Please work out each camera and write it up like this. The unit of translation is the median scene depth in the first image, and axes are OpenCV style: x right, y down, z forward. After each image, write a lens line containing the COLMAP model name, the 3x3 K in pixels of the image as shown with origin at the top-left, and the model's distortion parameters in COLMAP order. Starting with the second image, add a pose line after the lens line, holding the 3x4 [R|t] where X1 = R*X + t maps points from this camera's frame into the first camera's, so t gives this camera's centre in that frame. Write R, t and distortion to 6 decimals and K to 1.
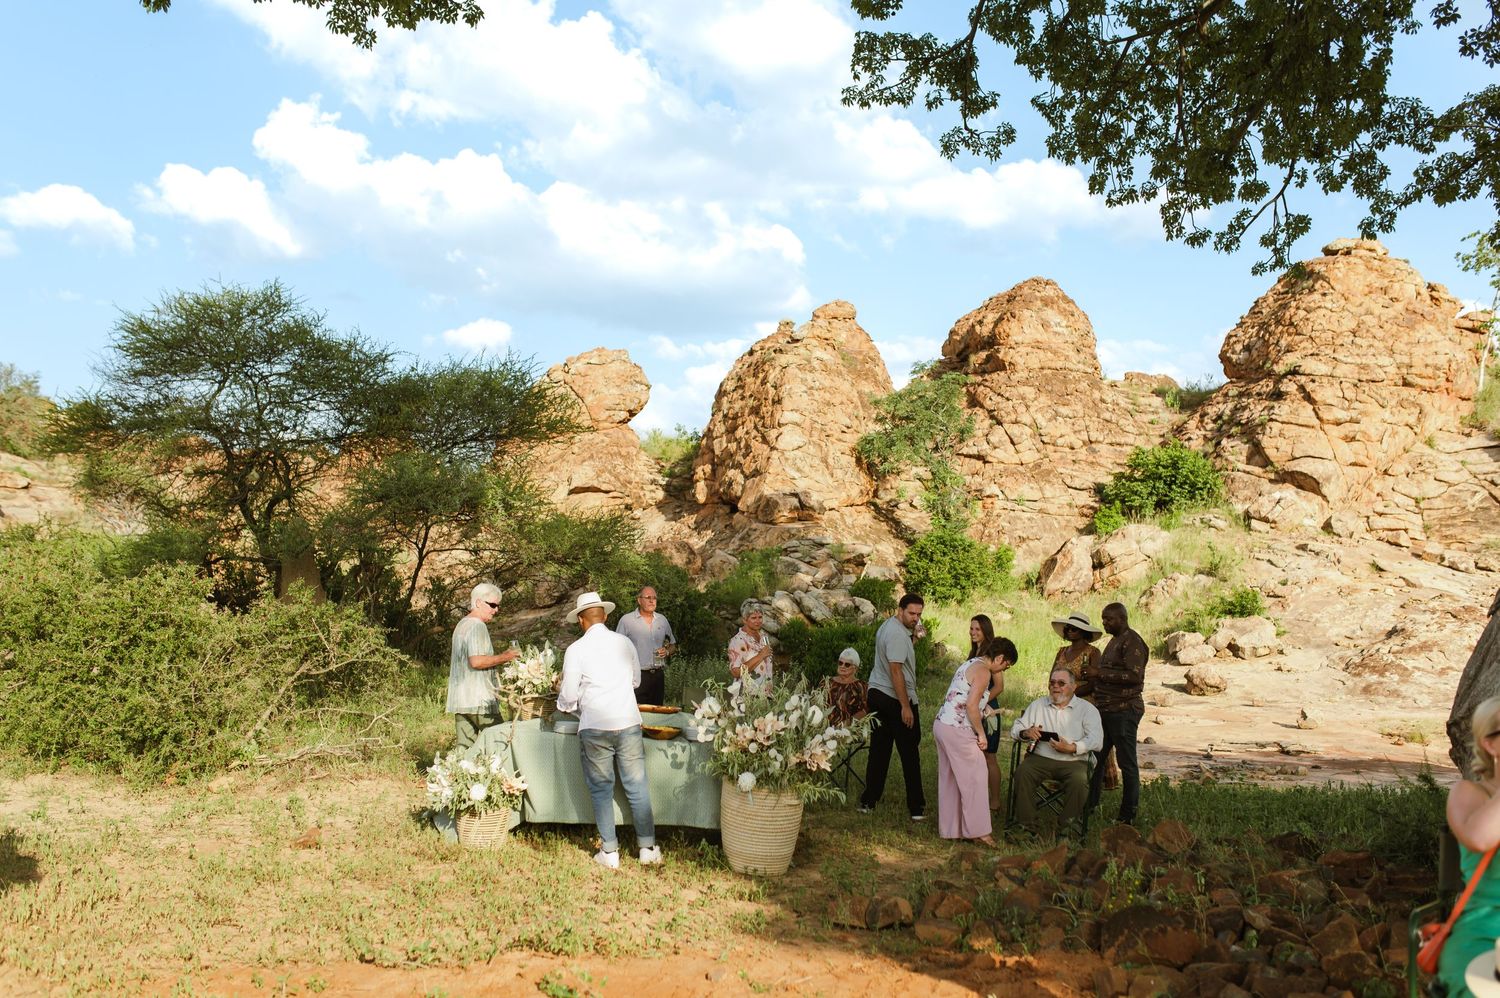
lens RADIAL K [[1409.9, 0, 749.8], [0, 1409.9, 502.1], [0, 0, 1]] dist [0.036592, 0.000000]
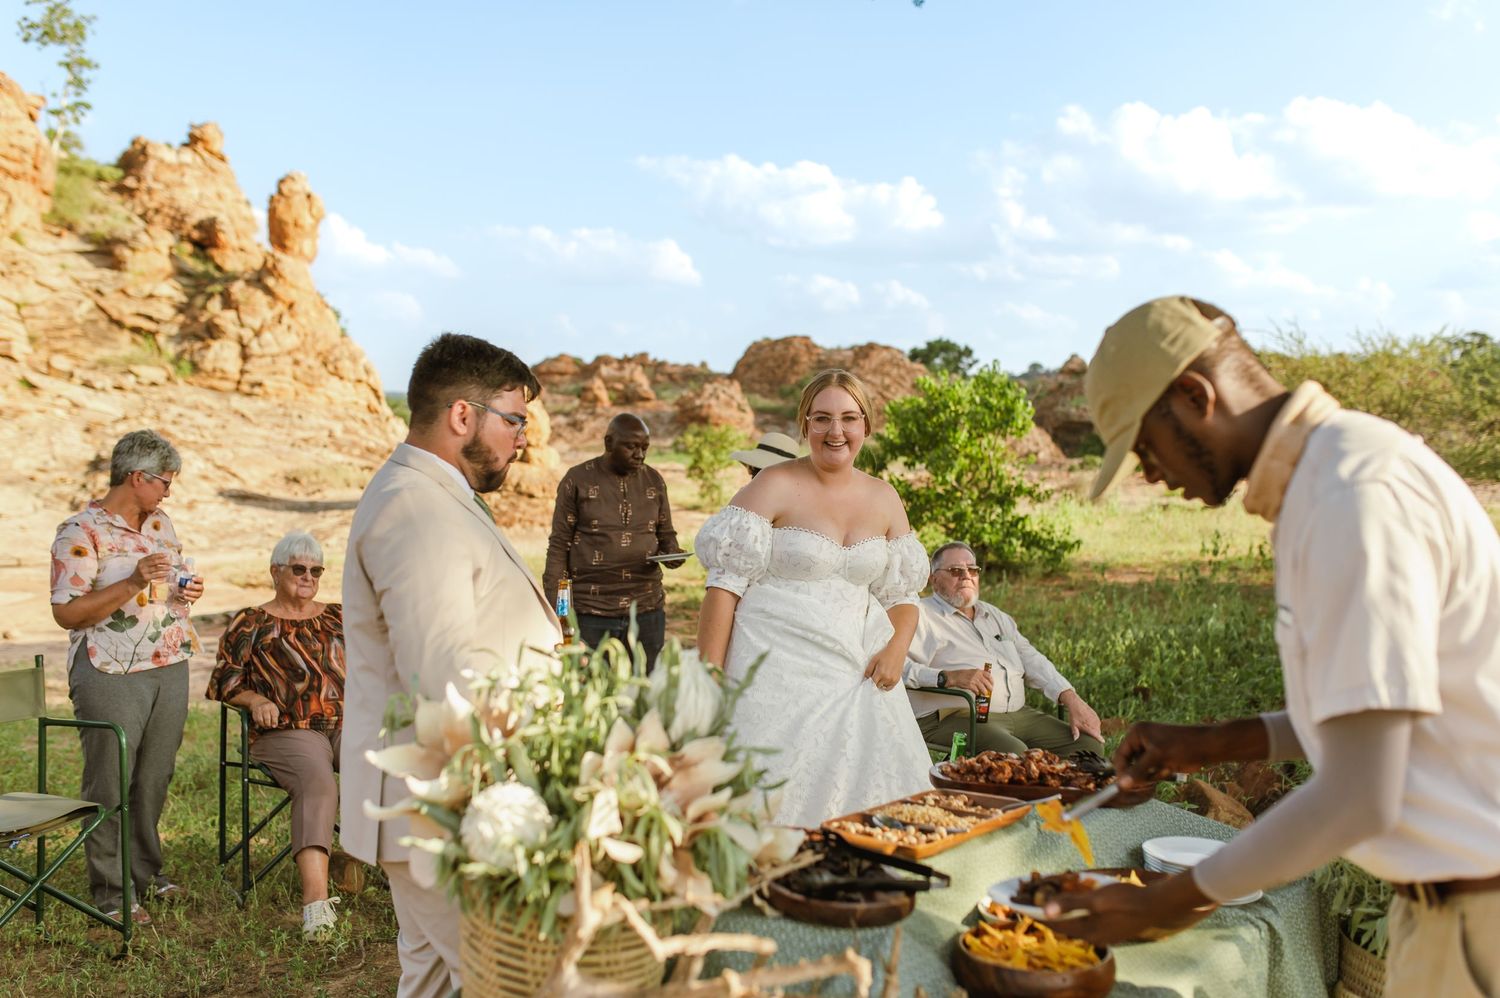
lens RADIAL K [[1409.9, 0, 767.9], [0, 1409.9, 498.1], [0, 0, 1]] dist [0.036592, 0.000000]
pose [[0.476606, -0.053510, 0.877487, -0.067460], [-0.051283, 0.994754, 0.088515, 0.014547], [-0.877620, -0.087187, 0.471362, 0.198750]]
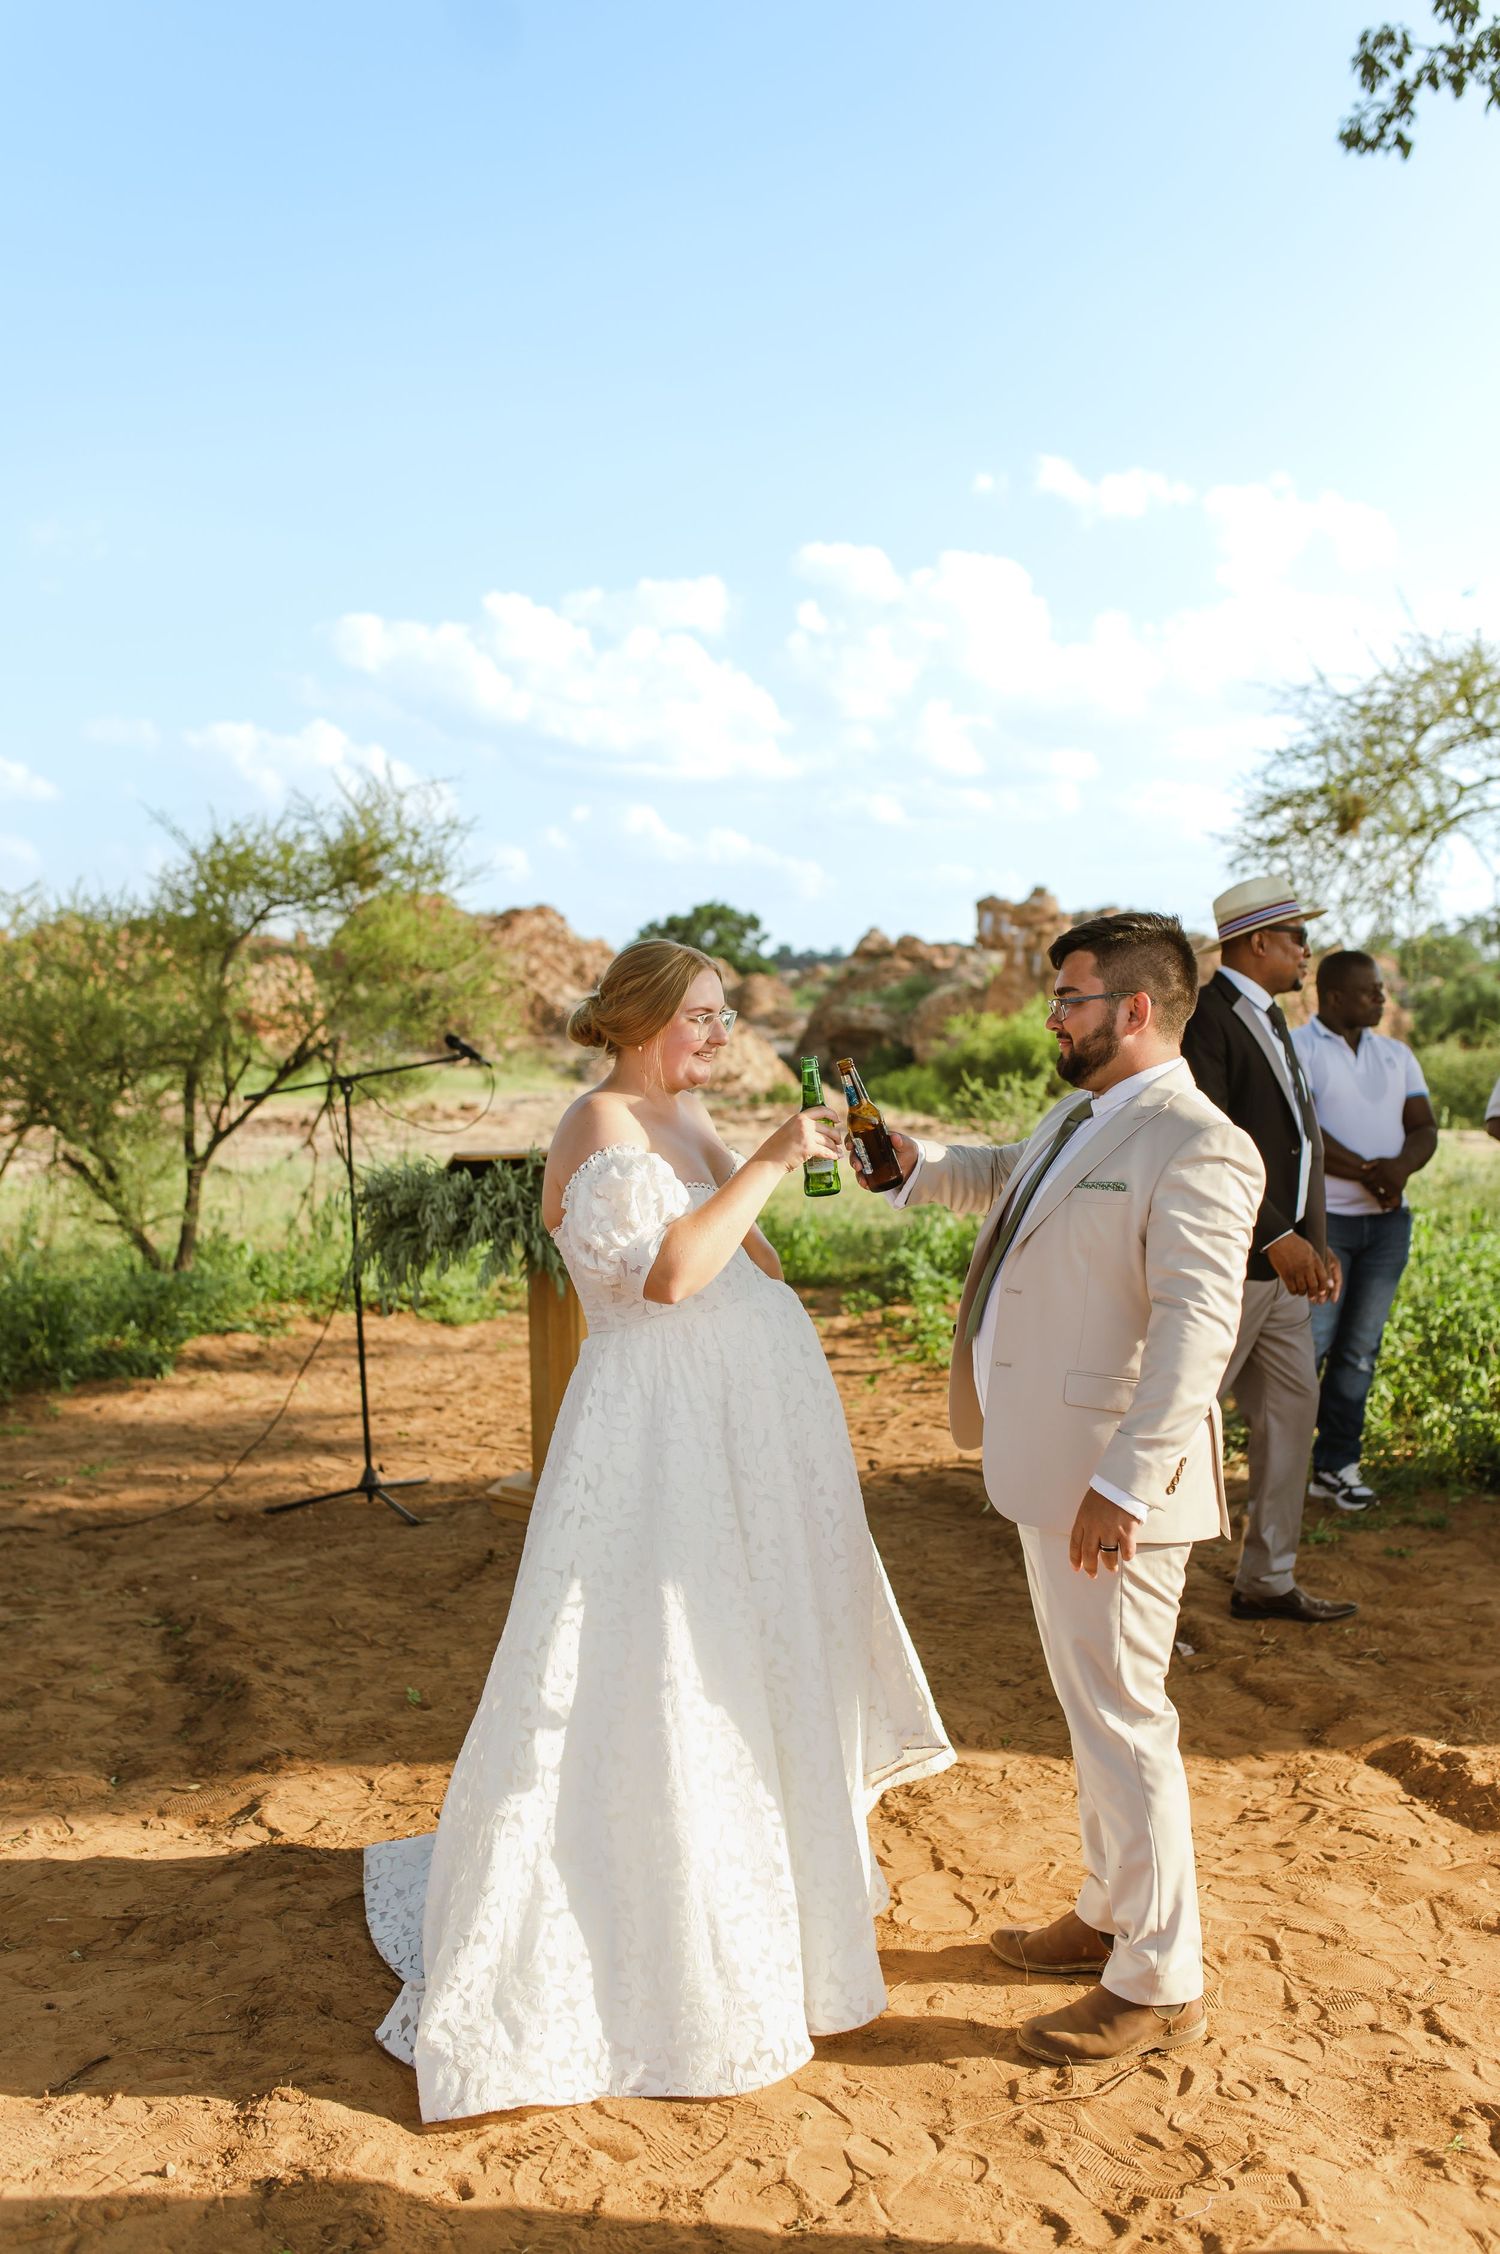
lens RADIAL K [[2118.6, 0, 758.7], [0, 2118.6, 1137.6], [0, 0, 1]] dist [0.036592, 0.000000]
pose [[0.396477, -0.049883, 0.916688, 0.096282], [-0.064476, 0.994544, 0.082007, -0.000023], [-0.915778, -0.091619, 0.391098, -0.021828]]
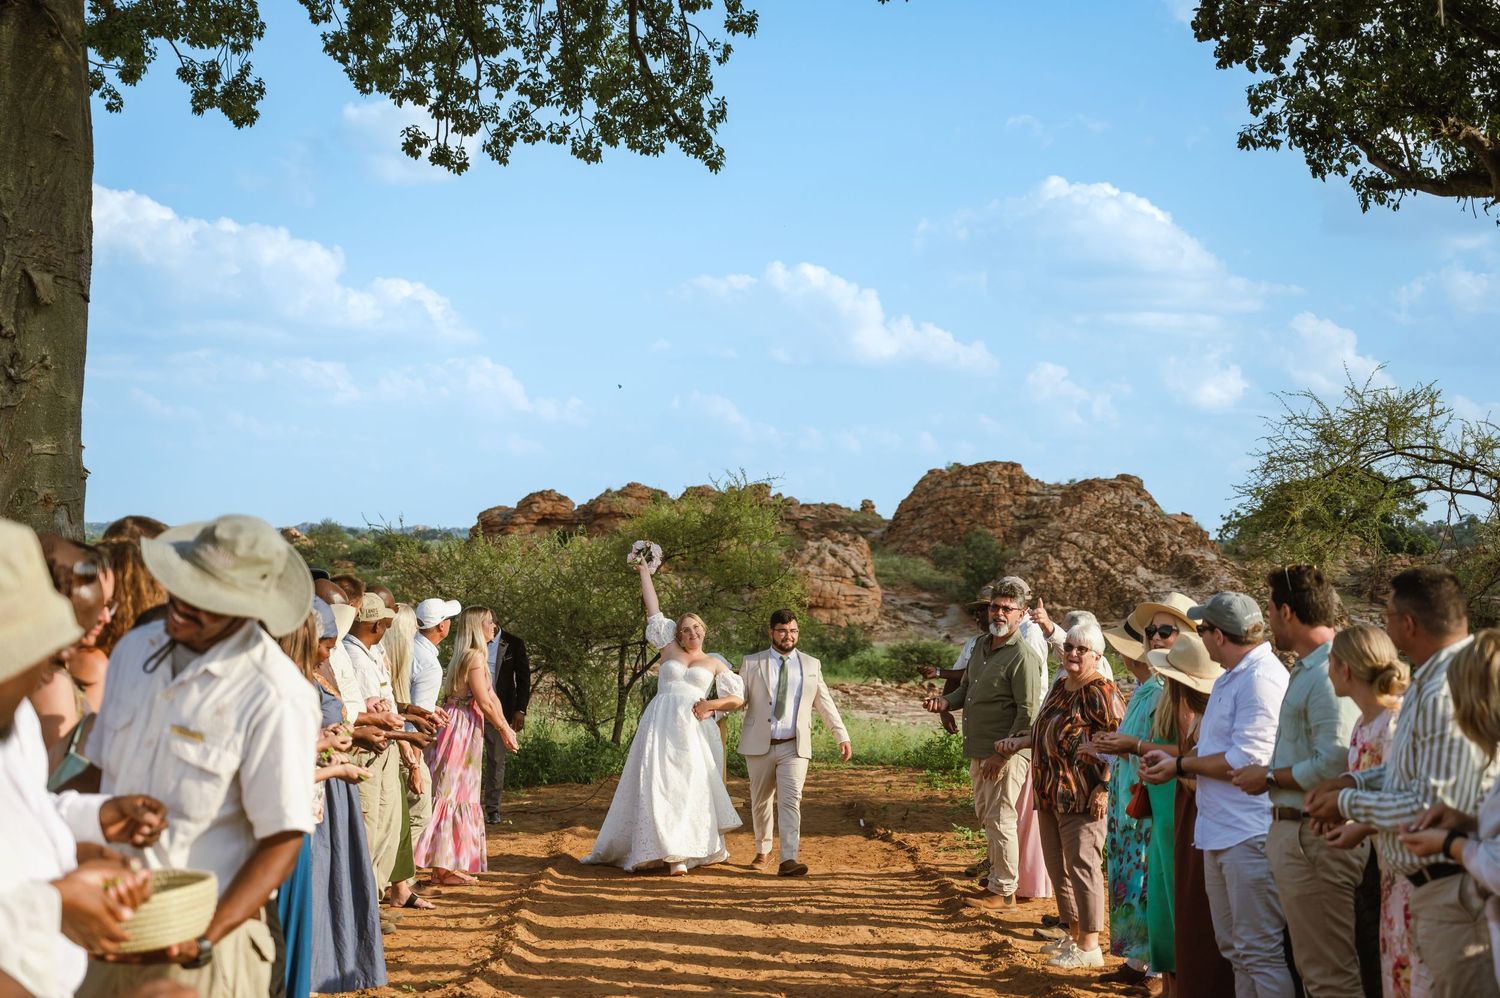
lens RADIAL K [[2588.4, 0, 757.2], [0, 2588.4, 493.8], [0, 0, 1]] dist [0.291295, 0.000000]
pose [[0.625611, 0.040548, 0.779081, -0.161013], [-0.070817, 0.997477, 0.004952, -0.022908], [-0.776914, -0.058270, 0.626904, -0.273110]]
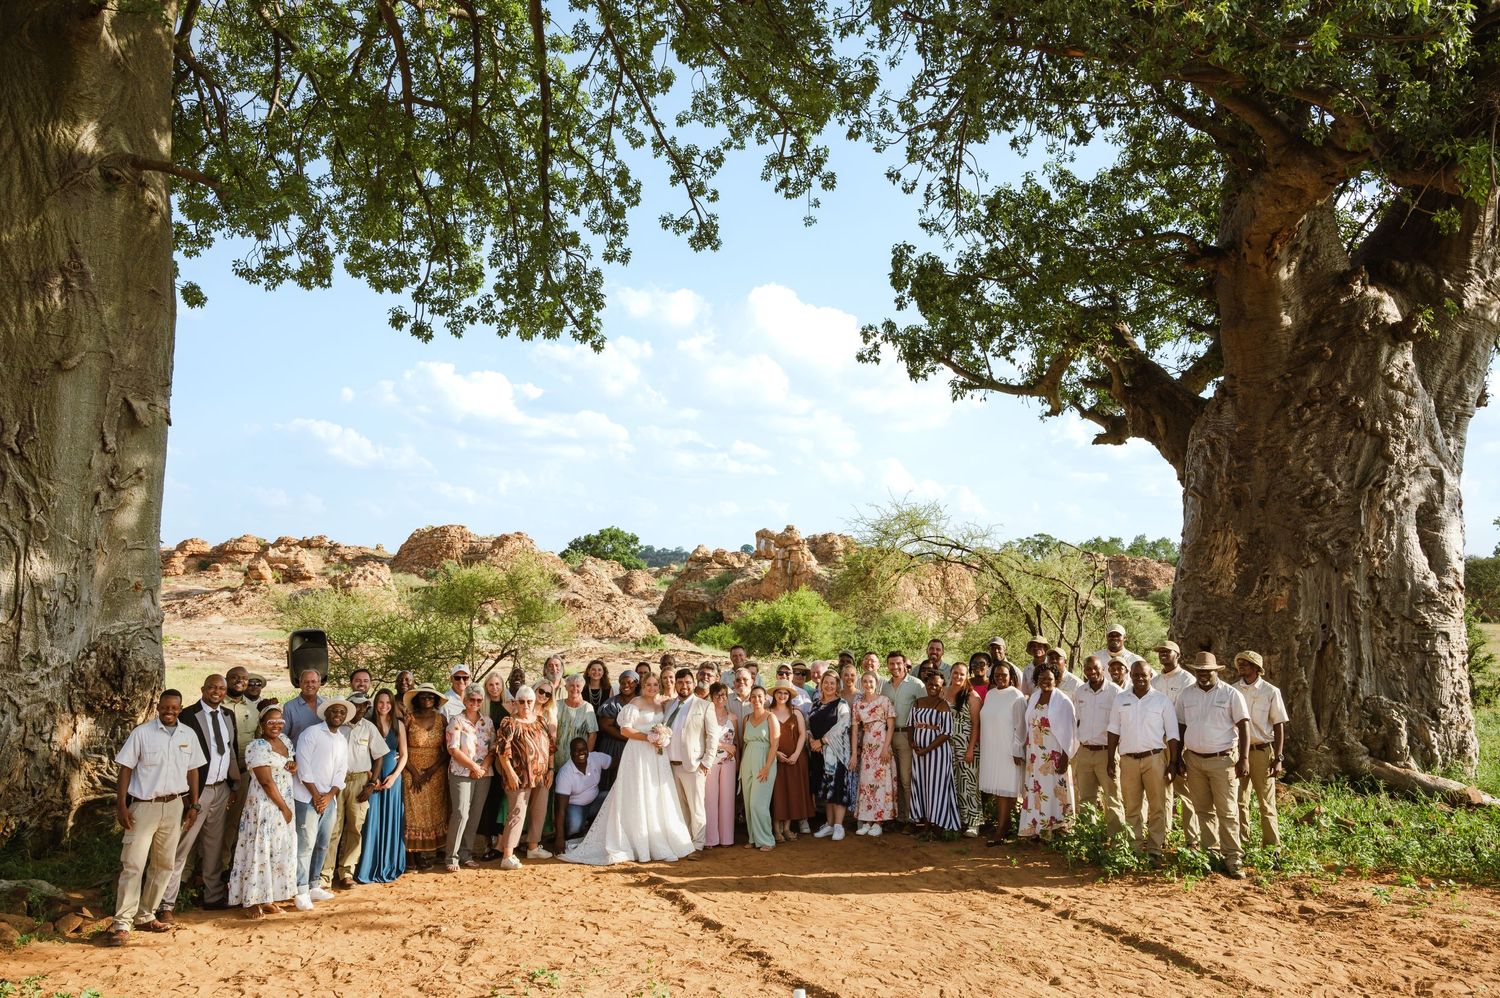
lens RADIAL K [[1228.6, 0, 751.8], [0, 1228.6, 508.7], [0, 0, 1]] dist [0.035435, 0.013189]
pose [[0.306538, 0.065430, 0.949607, -0.088501], [-0.072503, 0.996341, -0.045246, -0.024872], [-0.949093, -0.054980, 0.310161, -0.086182]]
